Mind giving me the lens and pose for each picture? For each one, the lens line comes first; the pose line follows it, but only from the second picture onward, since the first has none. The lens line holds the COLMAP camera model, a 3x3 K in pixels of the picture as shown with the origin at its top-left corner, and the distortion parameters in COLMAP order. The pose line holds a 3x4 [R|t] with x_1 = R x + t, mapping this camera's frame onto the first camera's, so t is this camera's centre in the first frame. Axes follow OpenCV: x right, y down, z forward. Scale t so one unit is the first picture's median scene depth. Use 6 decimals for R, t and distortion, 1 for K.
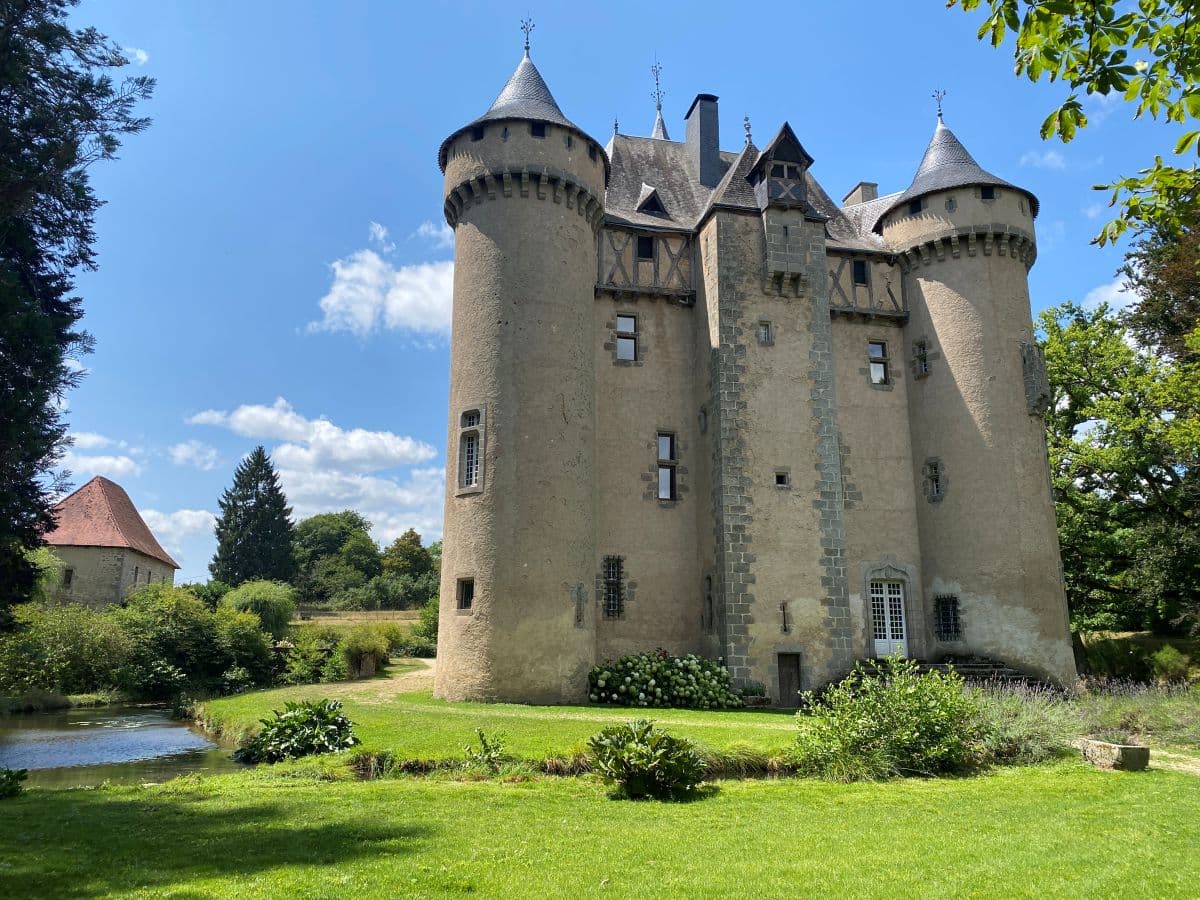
lens RADIAL K [[832.5, 0, 601.7], [0, 832.5, 459.5], [0, 0, 1]] dist [-0.001452, -0.001904]
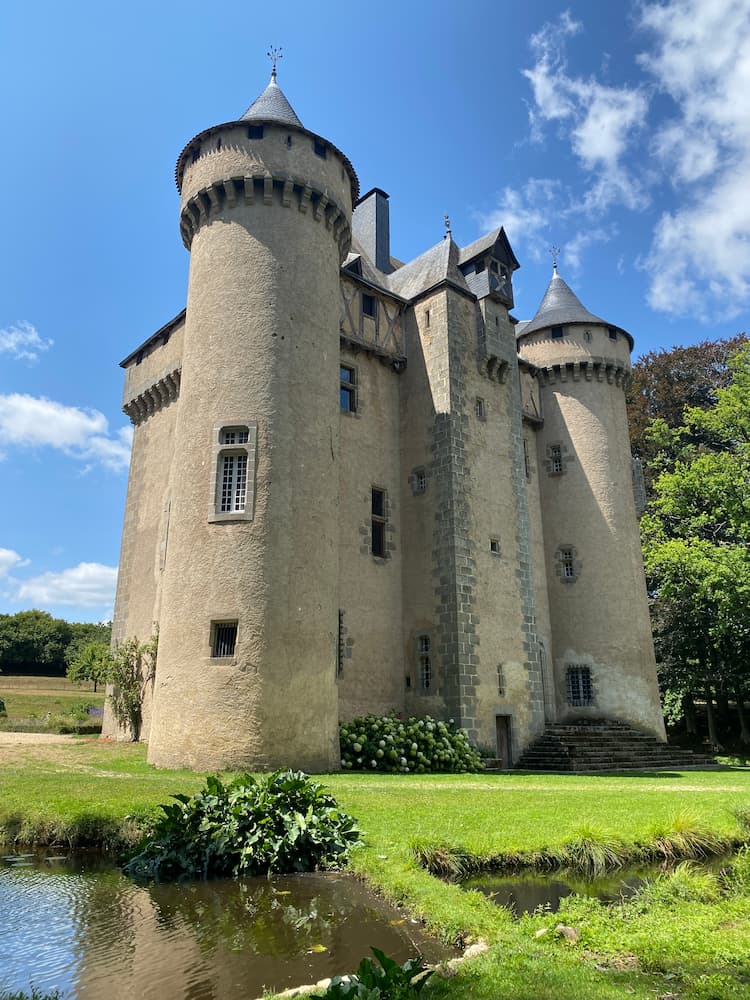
lens RADIAL K [[721.2, 0, 375.0], [0, 721.2, 500.0], [0, 0, 1]] dist [0.006851, -0.001332]
pose [[0.888366, 0.135461, 0.438698, -0.315538], [-0.101864, 0.989824, -0.099363, 0.069650], [-0.447693, 0.043584, 0.893124, 0.247528]]
